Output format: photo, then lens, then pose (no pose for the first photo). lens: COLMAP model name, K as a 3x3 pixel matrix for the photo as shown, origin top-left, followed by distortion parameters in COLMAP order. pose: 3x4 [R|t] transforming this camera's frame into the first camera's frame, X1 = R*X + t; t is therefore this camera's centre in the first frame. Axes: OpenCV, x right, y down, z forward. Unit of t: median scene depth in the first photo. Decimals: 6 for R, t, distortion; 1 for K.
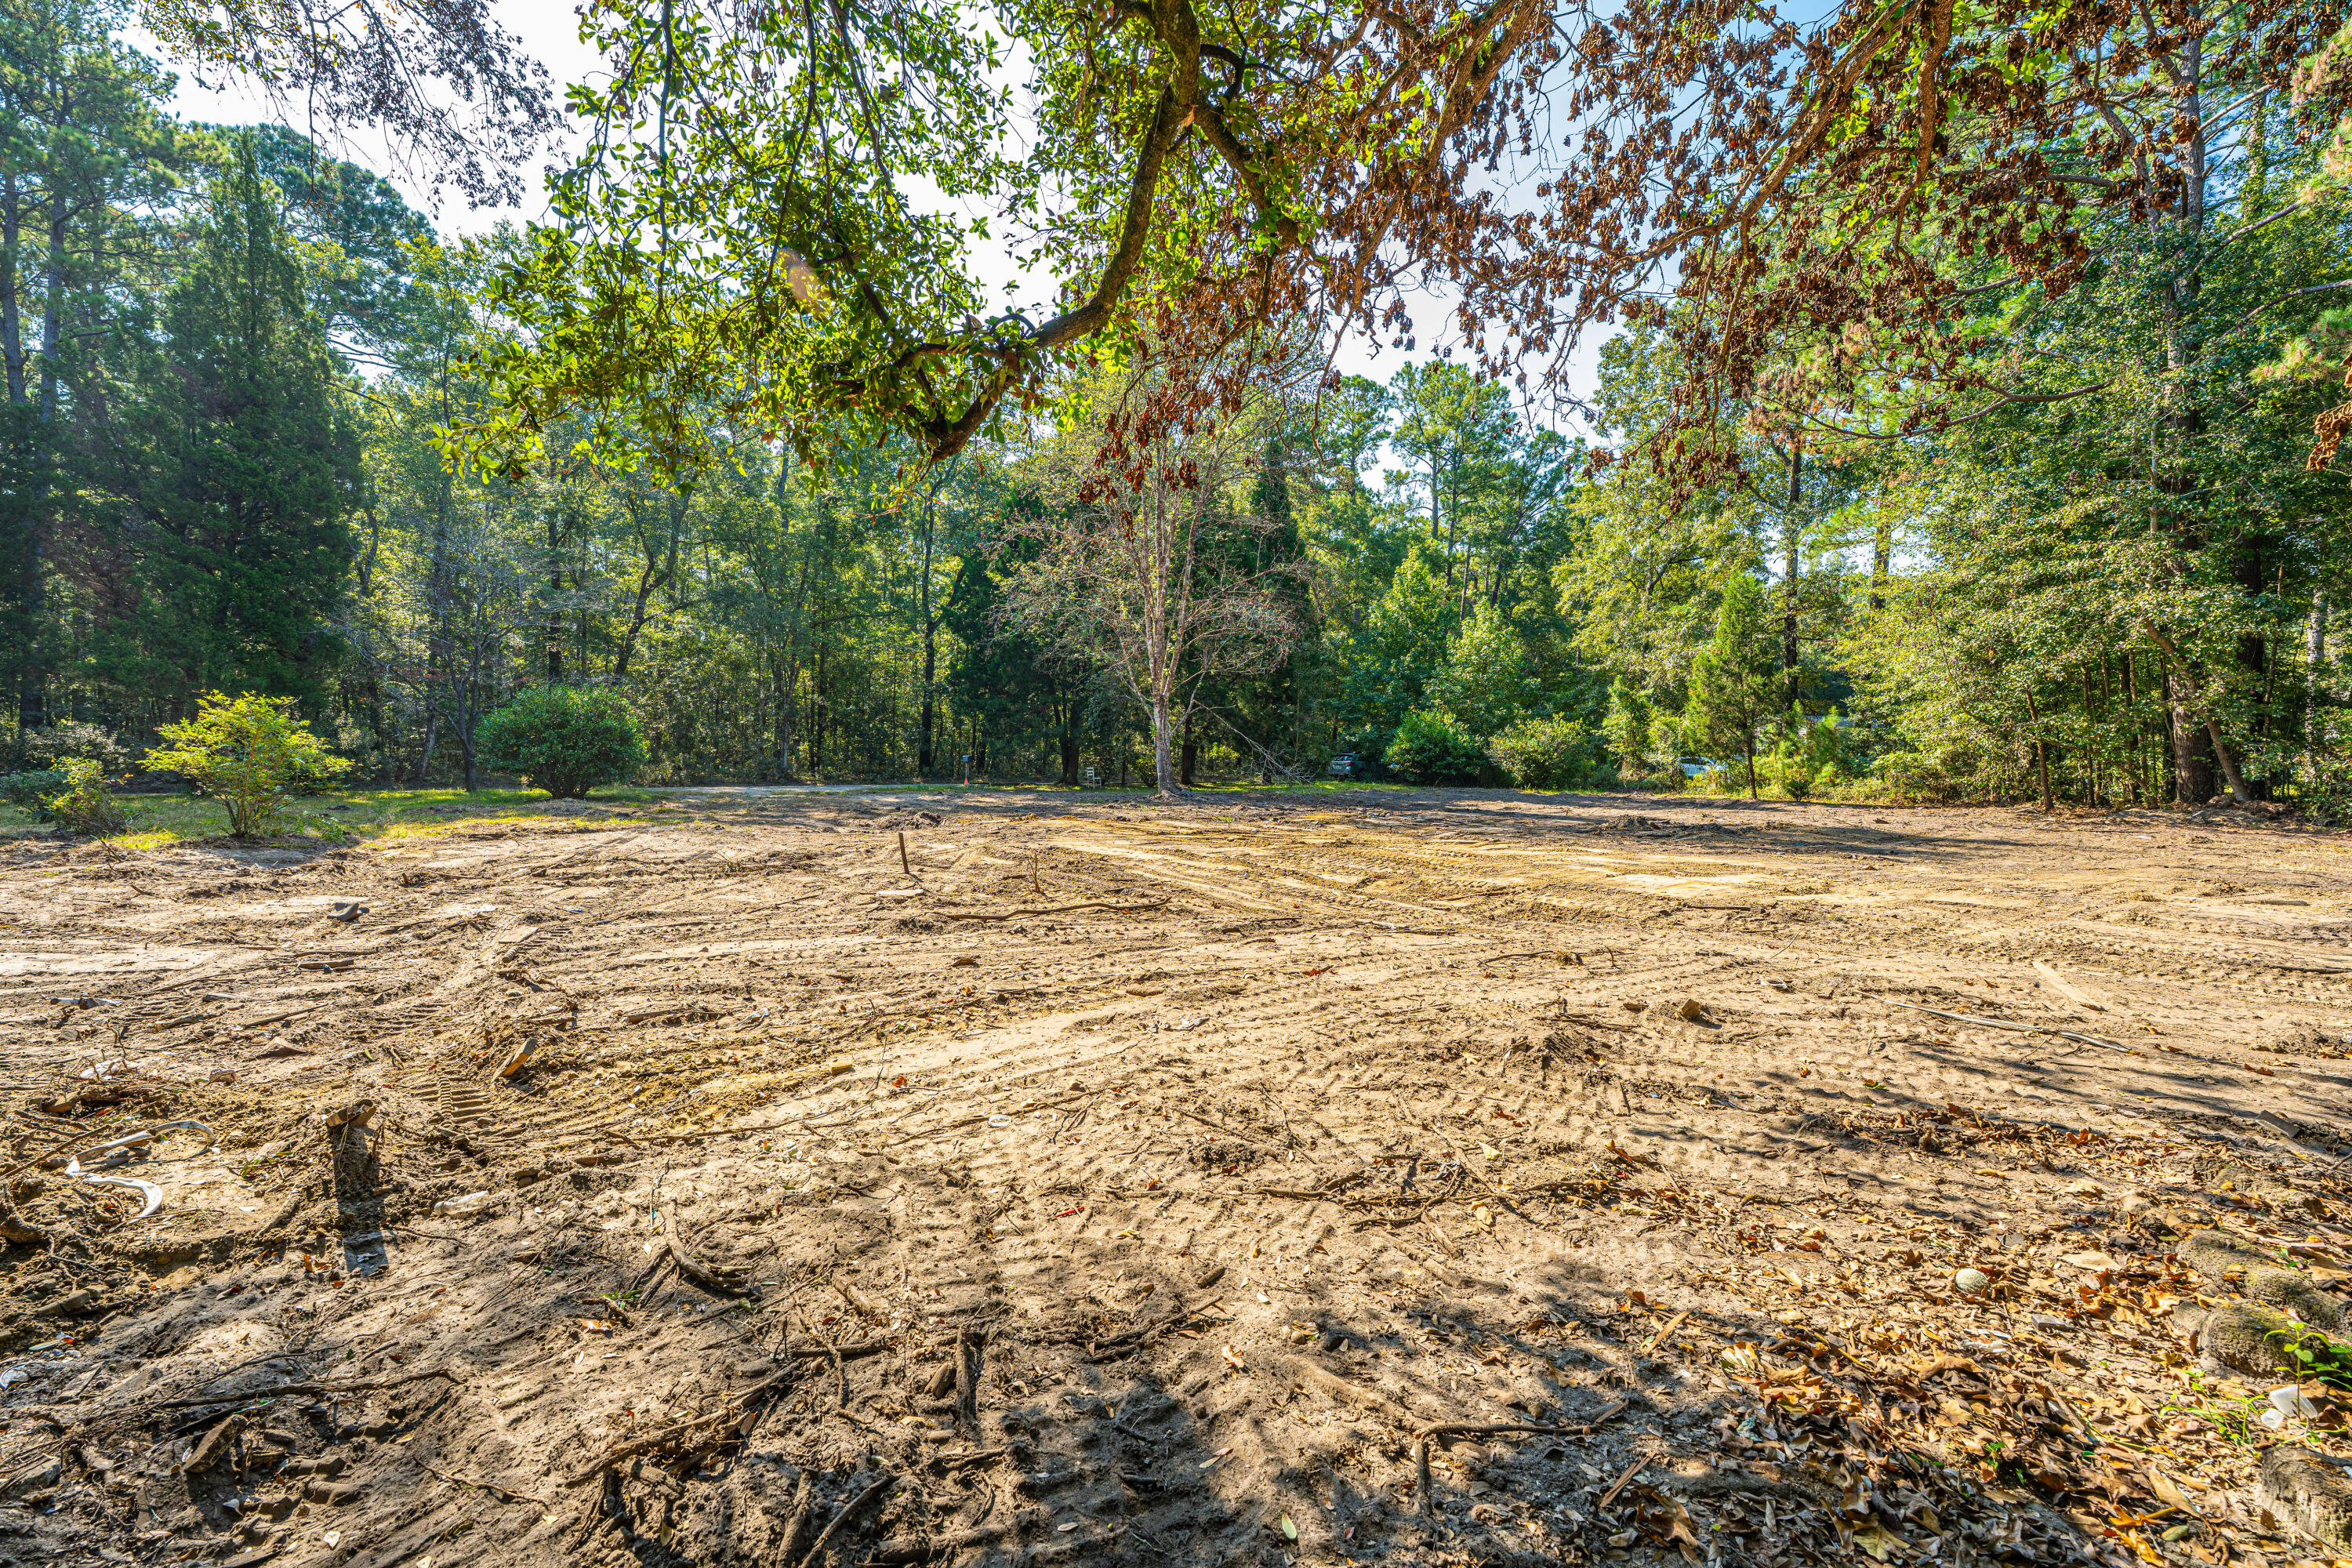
lens RADIAL K [[936.0, 0, 1180.8], [0, 936.0, 769.3], [0, 0, 1]] dist [0.001554, -0.000082]
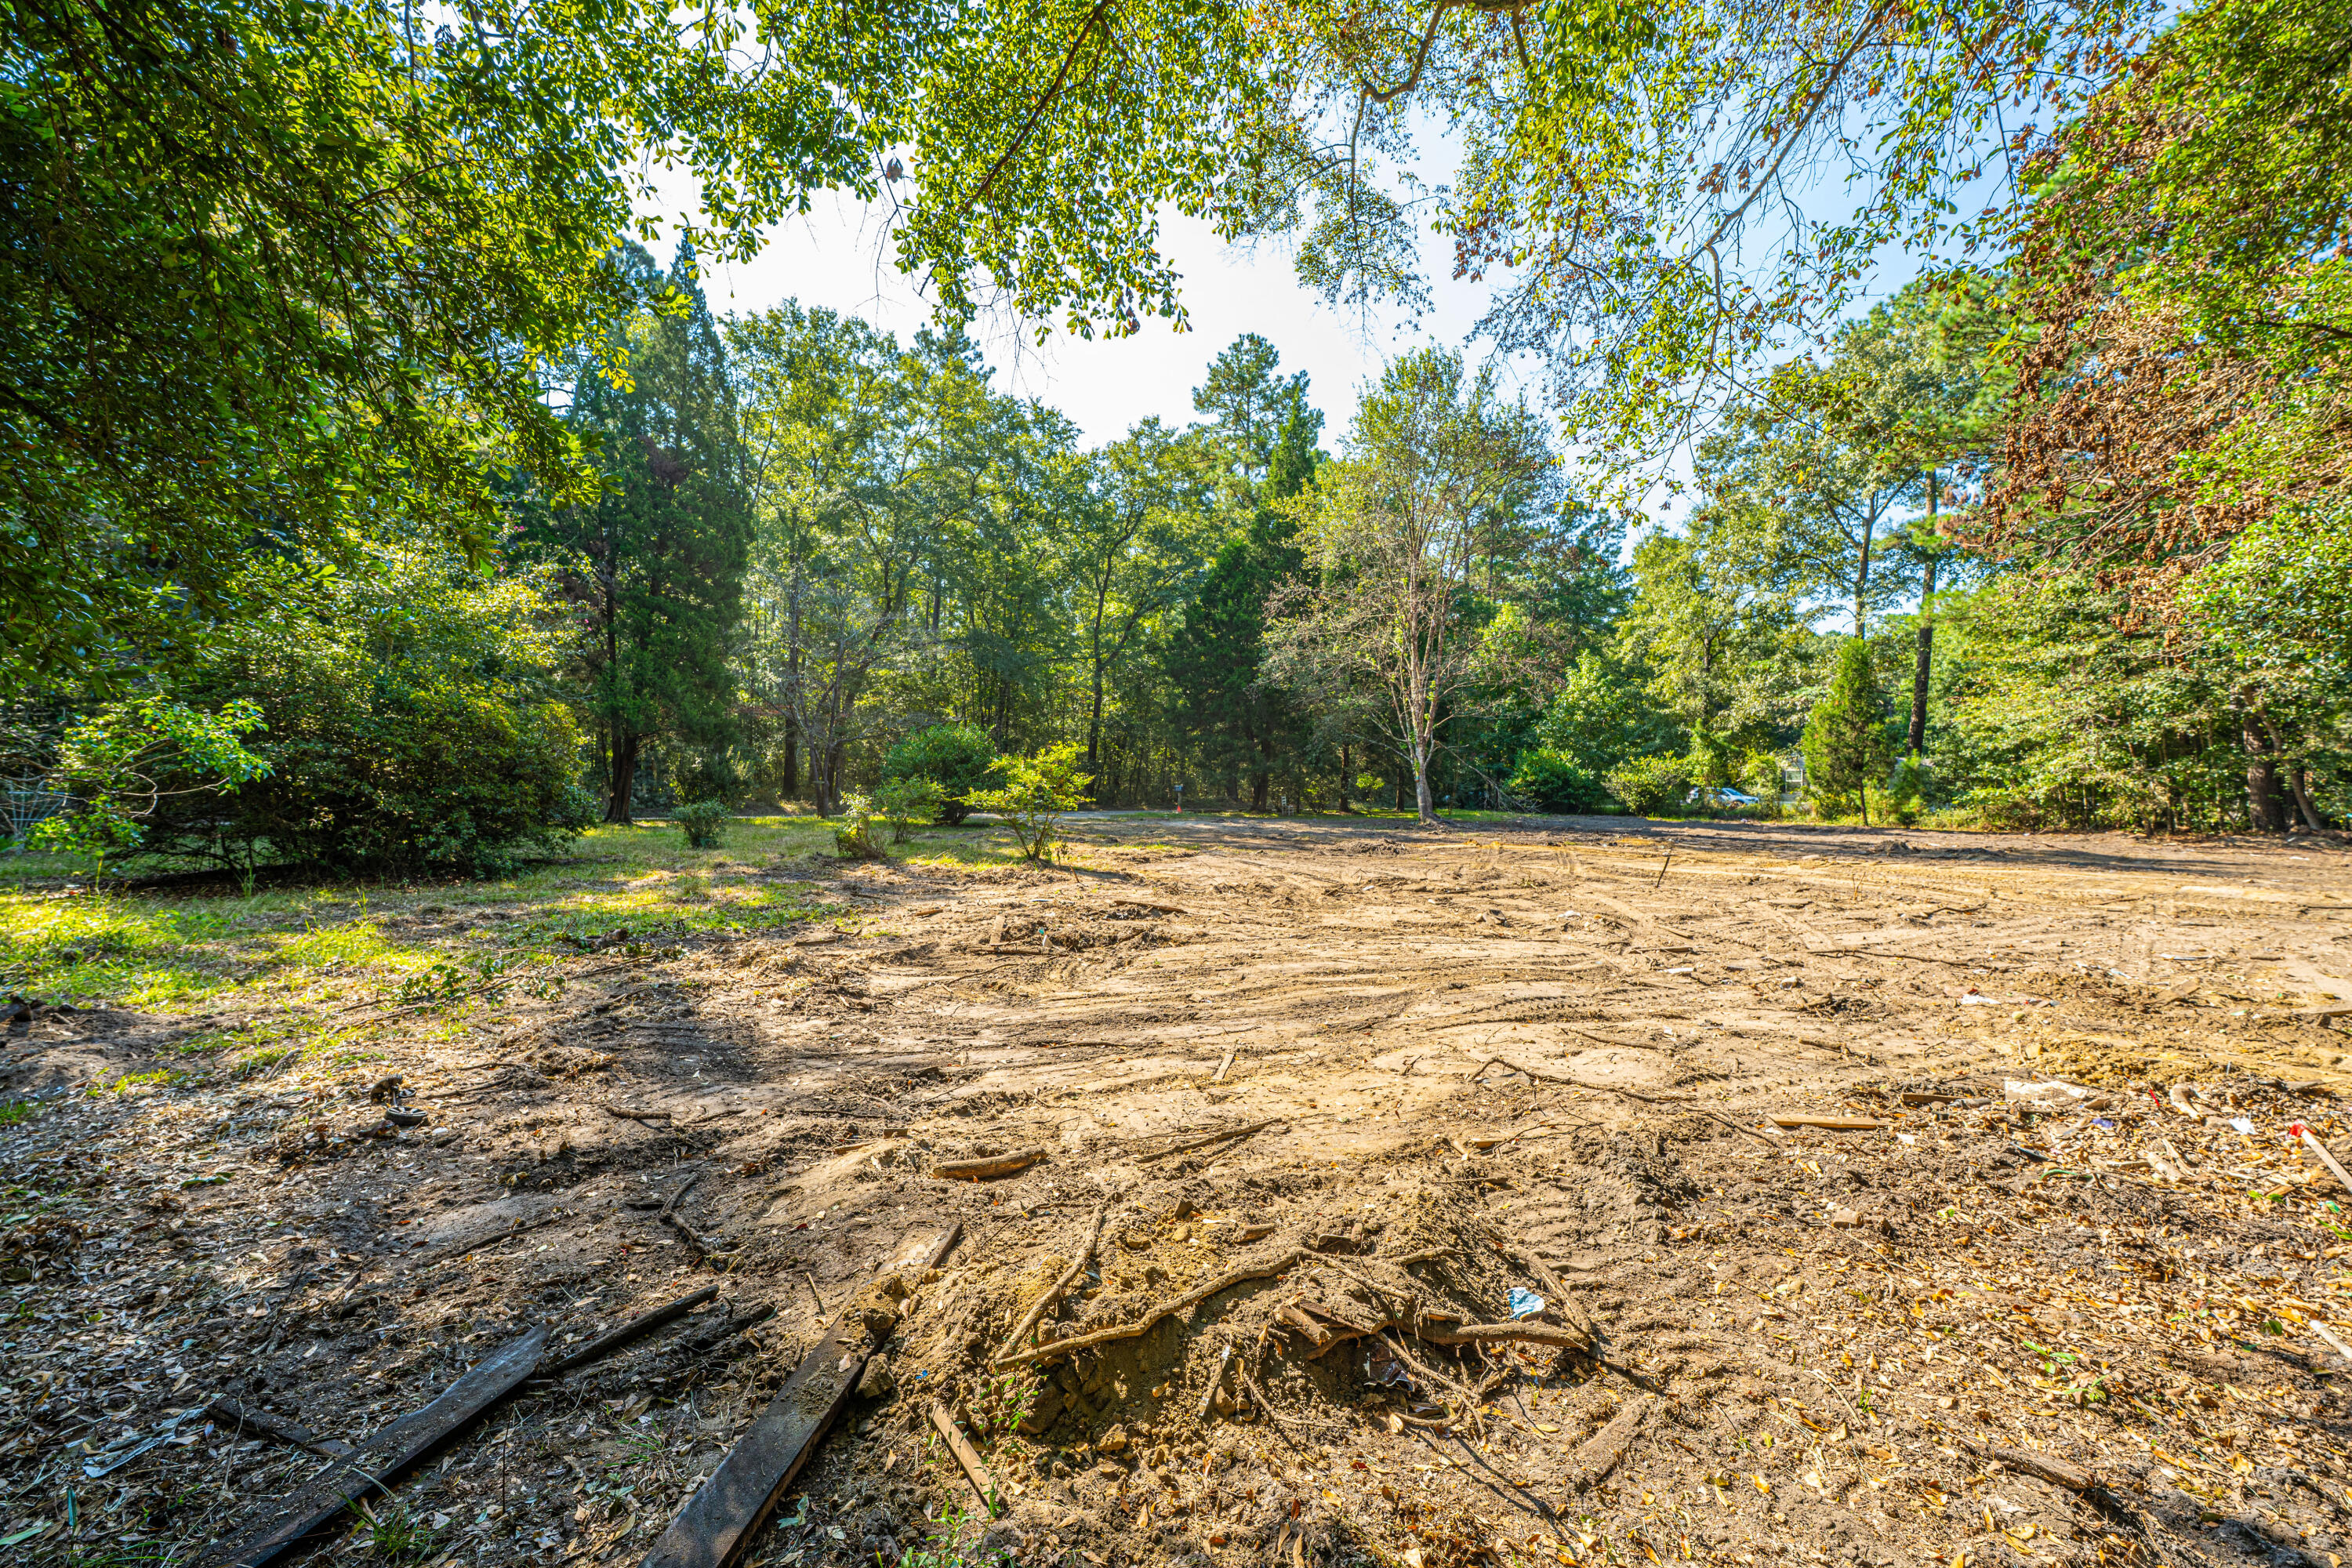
lens RADIAL K [[936.0, 0, 1180.8], [0, 936.0, 769.3], [0, 0, 1]] dist [0.001554, -0.000082]
pose [[0.987599, 0.006523, 0.156863, -0.428444], [-0.001790, 0.999539, -0.030297, -0.001905], [-0.156989, 0.029641, 0.987156, -0.056009]]
